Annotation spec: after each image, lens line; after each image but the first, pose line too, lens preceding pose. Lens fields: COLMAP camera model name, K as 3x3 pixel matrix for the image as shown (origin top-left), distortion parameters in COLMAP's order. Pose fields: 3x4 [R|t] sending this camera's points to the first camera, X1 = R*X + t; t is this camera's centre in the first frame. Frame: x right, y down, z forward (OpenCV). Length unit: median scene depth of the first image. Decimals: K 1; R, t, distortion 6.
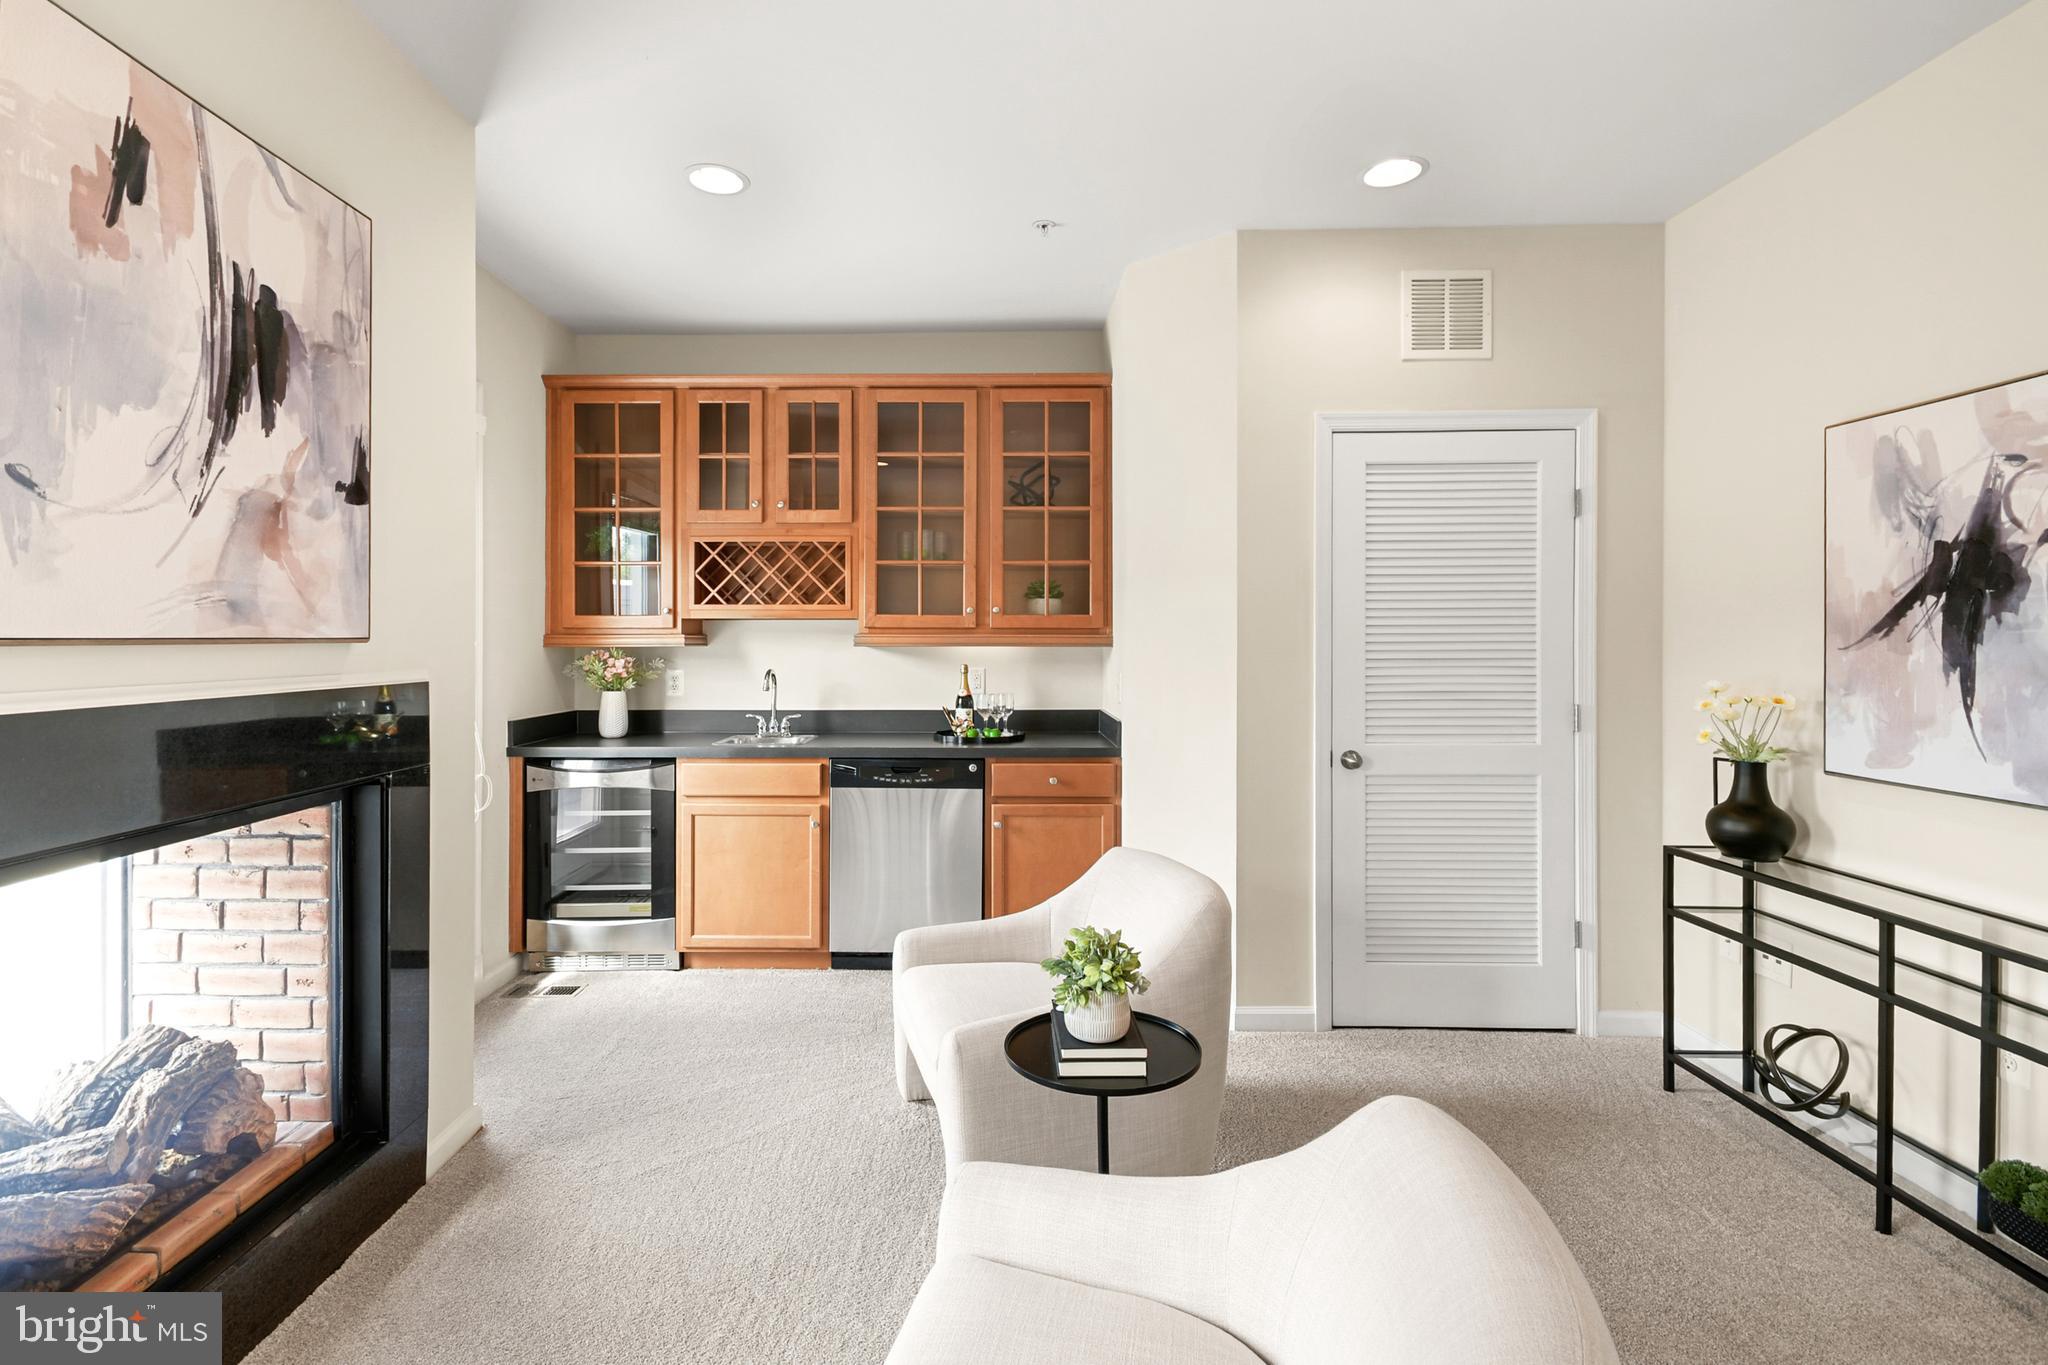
lens RADIAL K [[935.9, 0, 976.9], [0, 935.9, 636.6], [0, 0, 1]] dist [-0.001091, -0.000576]
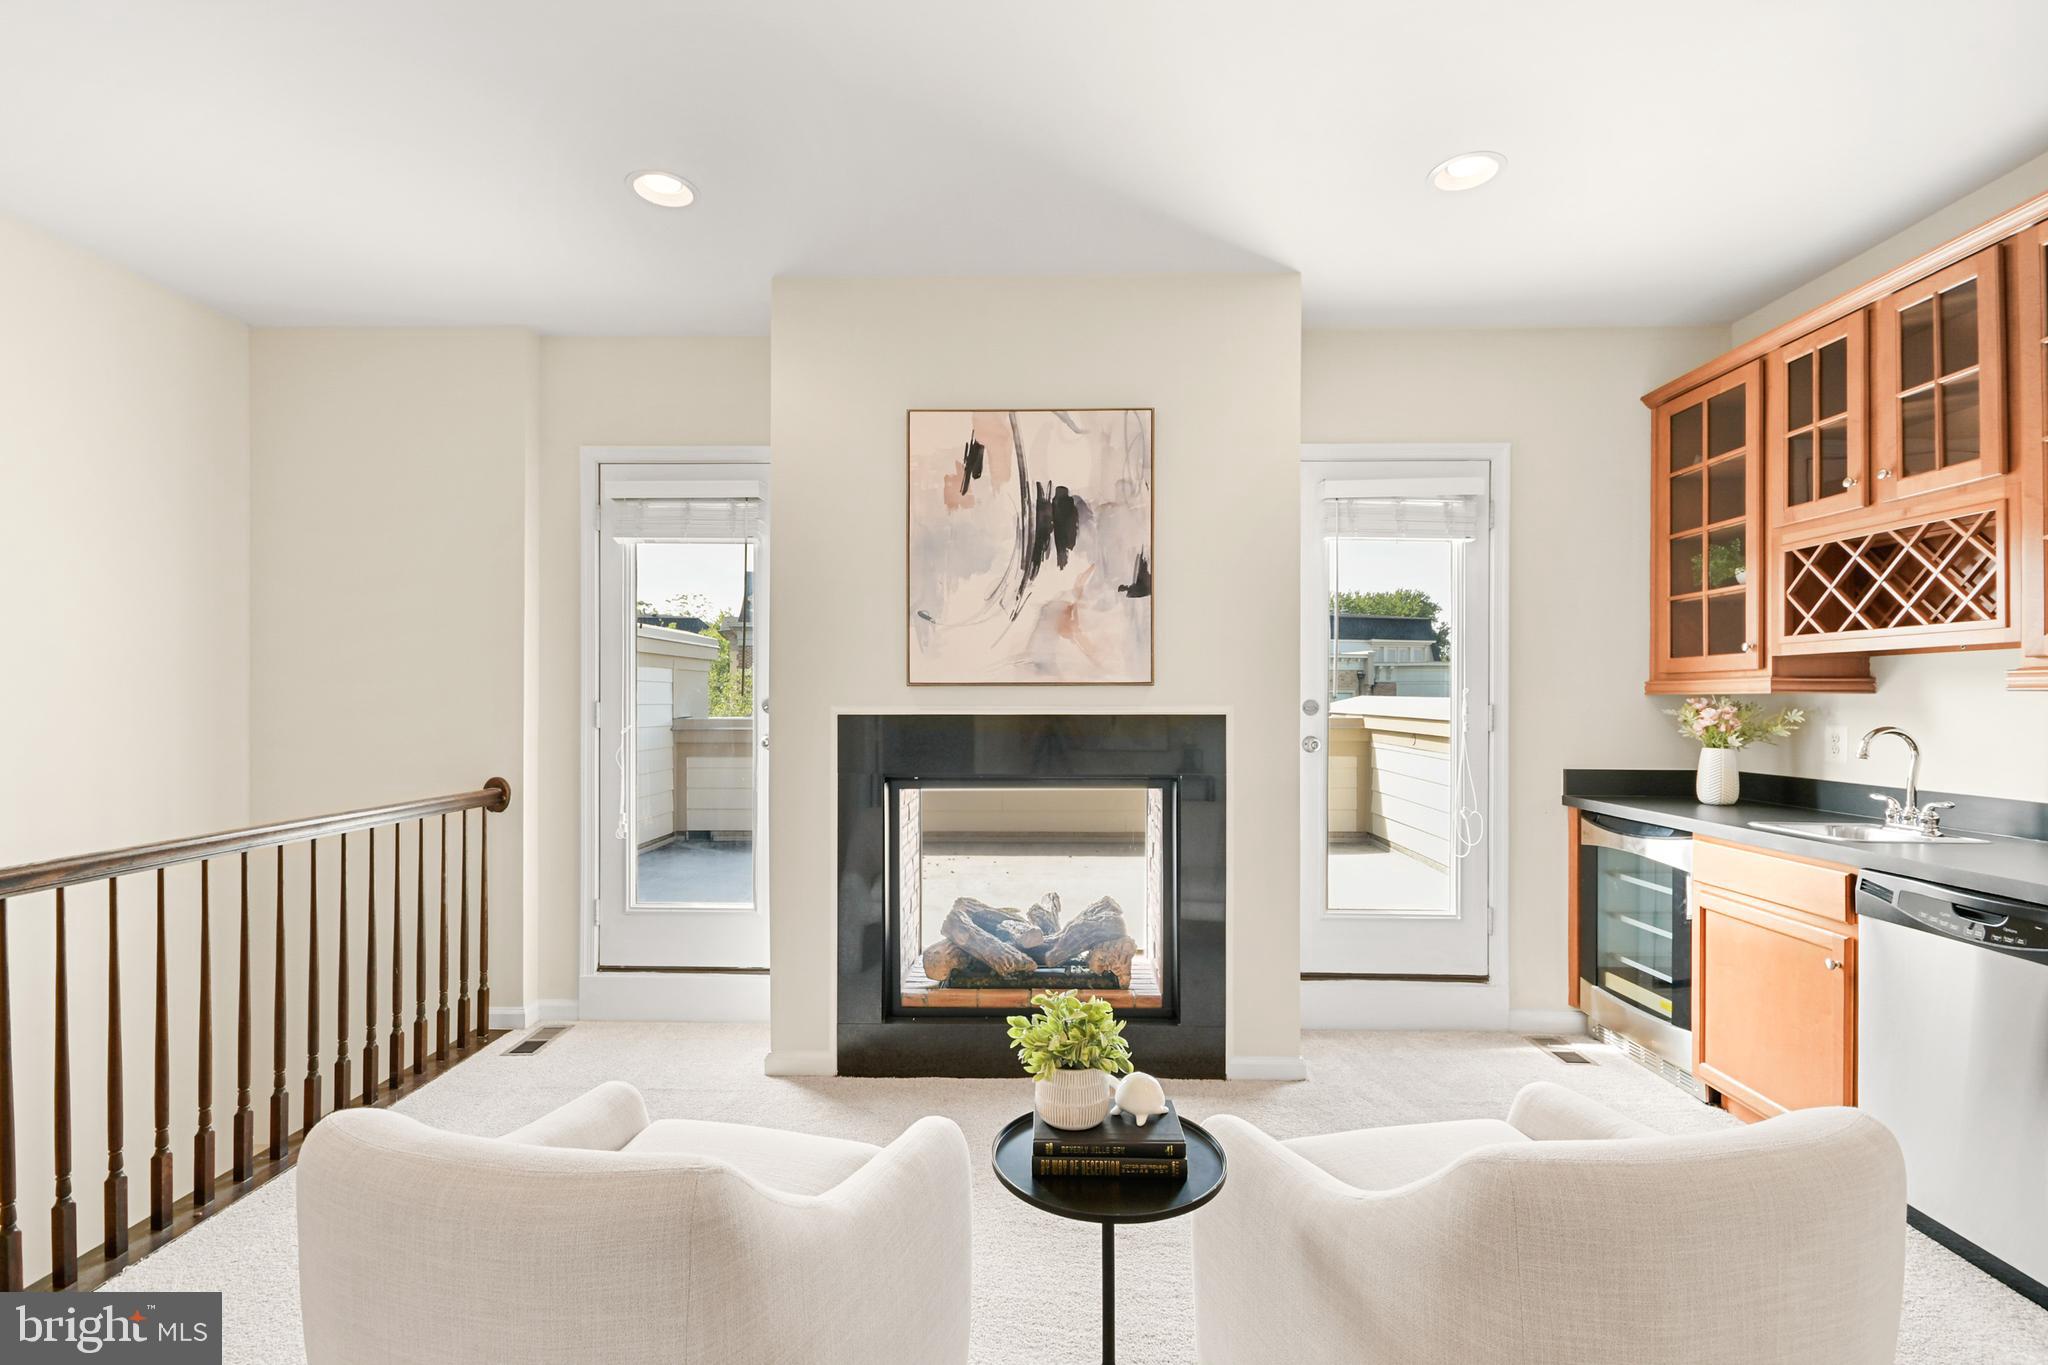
lens RADIAL K [[926.2, 0, 1024.0], [0, 926.2, 682.5], [0, 0, 1]] dist [0.008524, 0.000231]
pose [[0.007632, -0.018186, -0.999805, 0.928526], [0.002579, 0.999832, -0.018167, 0.030675], [0.999968, -0.002439, 0.007678, 0.843074]]
